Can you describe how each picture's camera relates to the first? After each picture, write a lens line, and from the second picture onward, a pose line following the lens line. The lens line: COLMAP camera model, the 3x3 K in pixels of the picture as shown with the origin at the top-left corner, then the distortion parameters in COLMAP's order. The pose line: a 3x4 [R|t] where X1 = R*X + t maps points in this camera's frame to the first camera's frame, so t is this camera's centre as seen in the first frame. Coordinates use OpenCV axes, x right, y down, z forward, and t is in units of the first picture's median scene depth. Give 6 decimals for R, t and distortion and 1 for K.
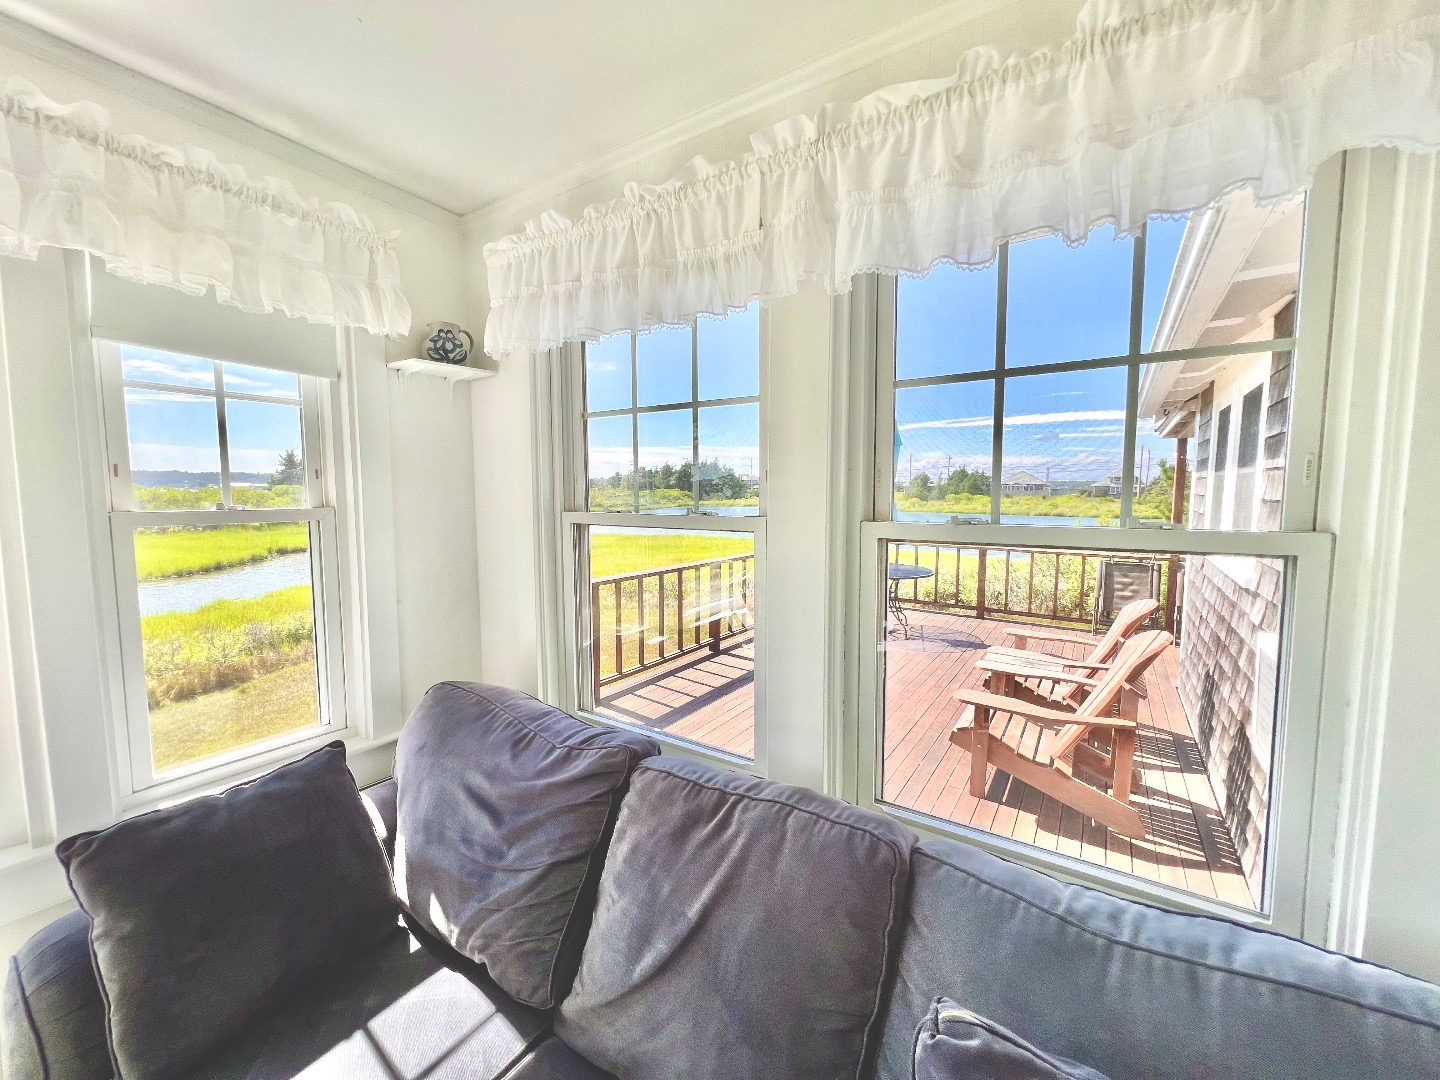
lens RADIAL K [[579.8, 0, 718.5], [0, 579.8, 536.3], [0, 0, 1]] dist [-0.001514, 0.000284]
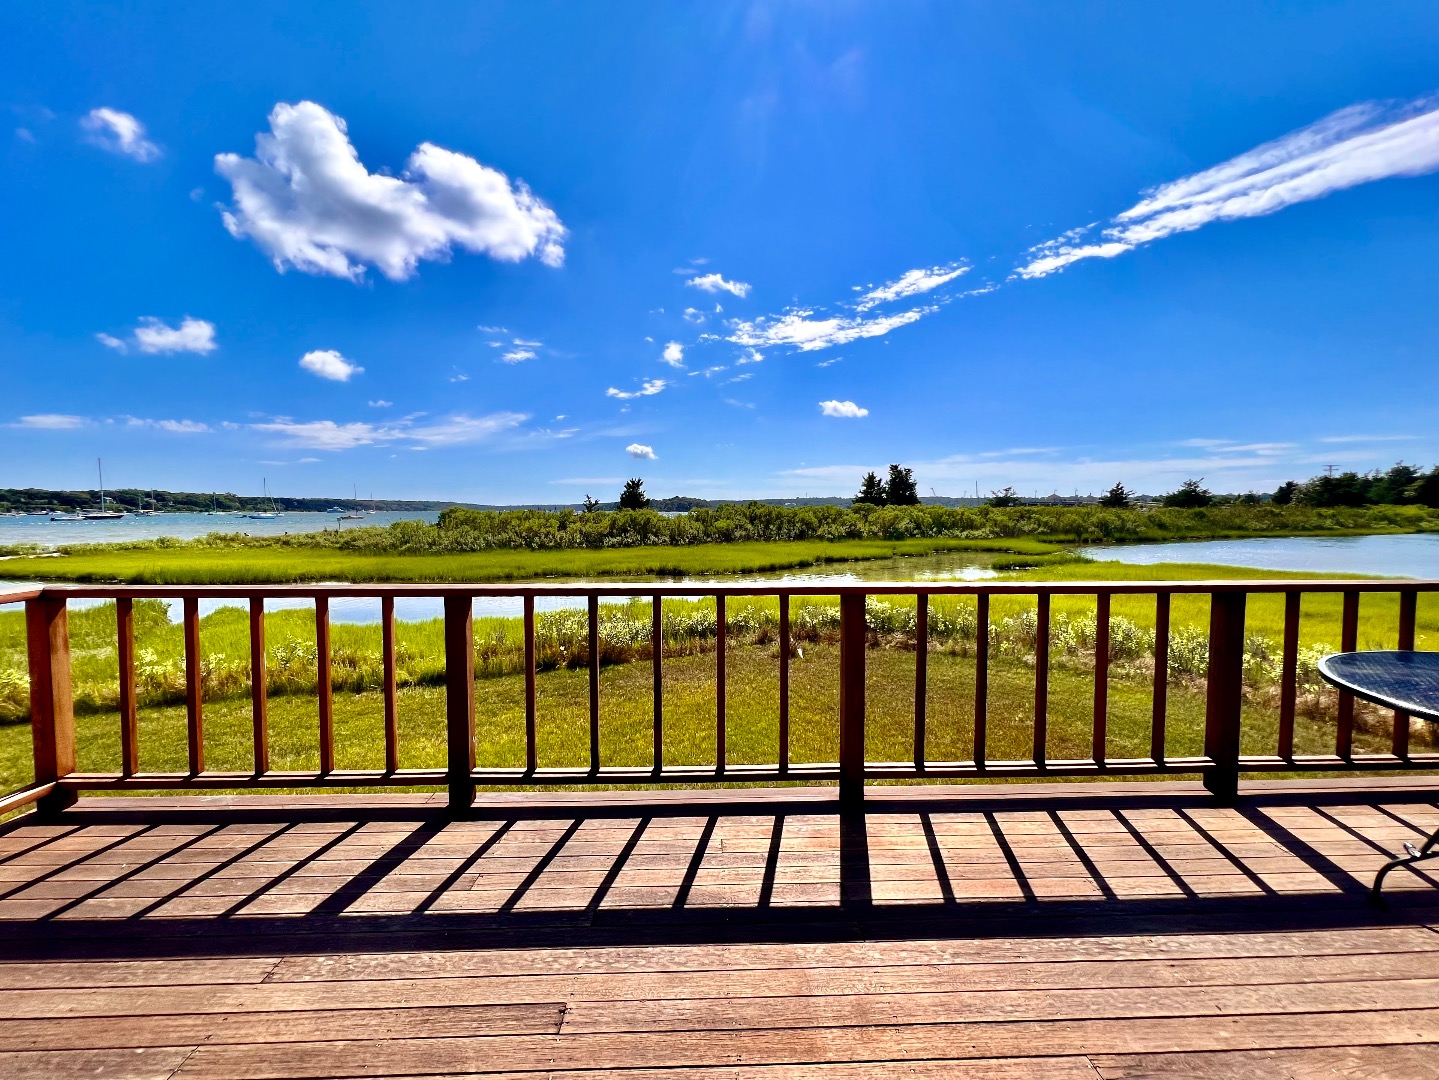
lens RADIAL K [[608.3, 0, 715.1], [0, 608.3, 533.9], [0, 0, 1]] dist [-0.001795, 0.000304]
pose [[0.585184, 0.026340, -0.810472, 1.028688], [-0.060199, 0.998126, -0.011027, 0.041303], [0.808663, 0.055242, 0.585673, 2.229681]]
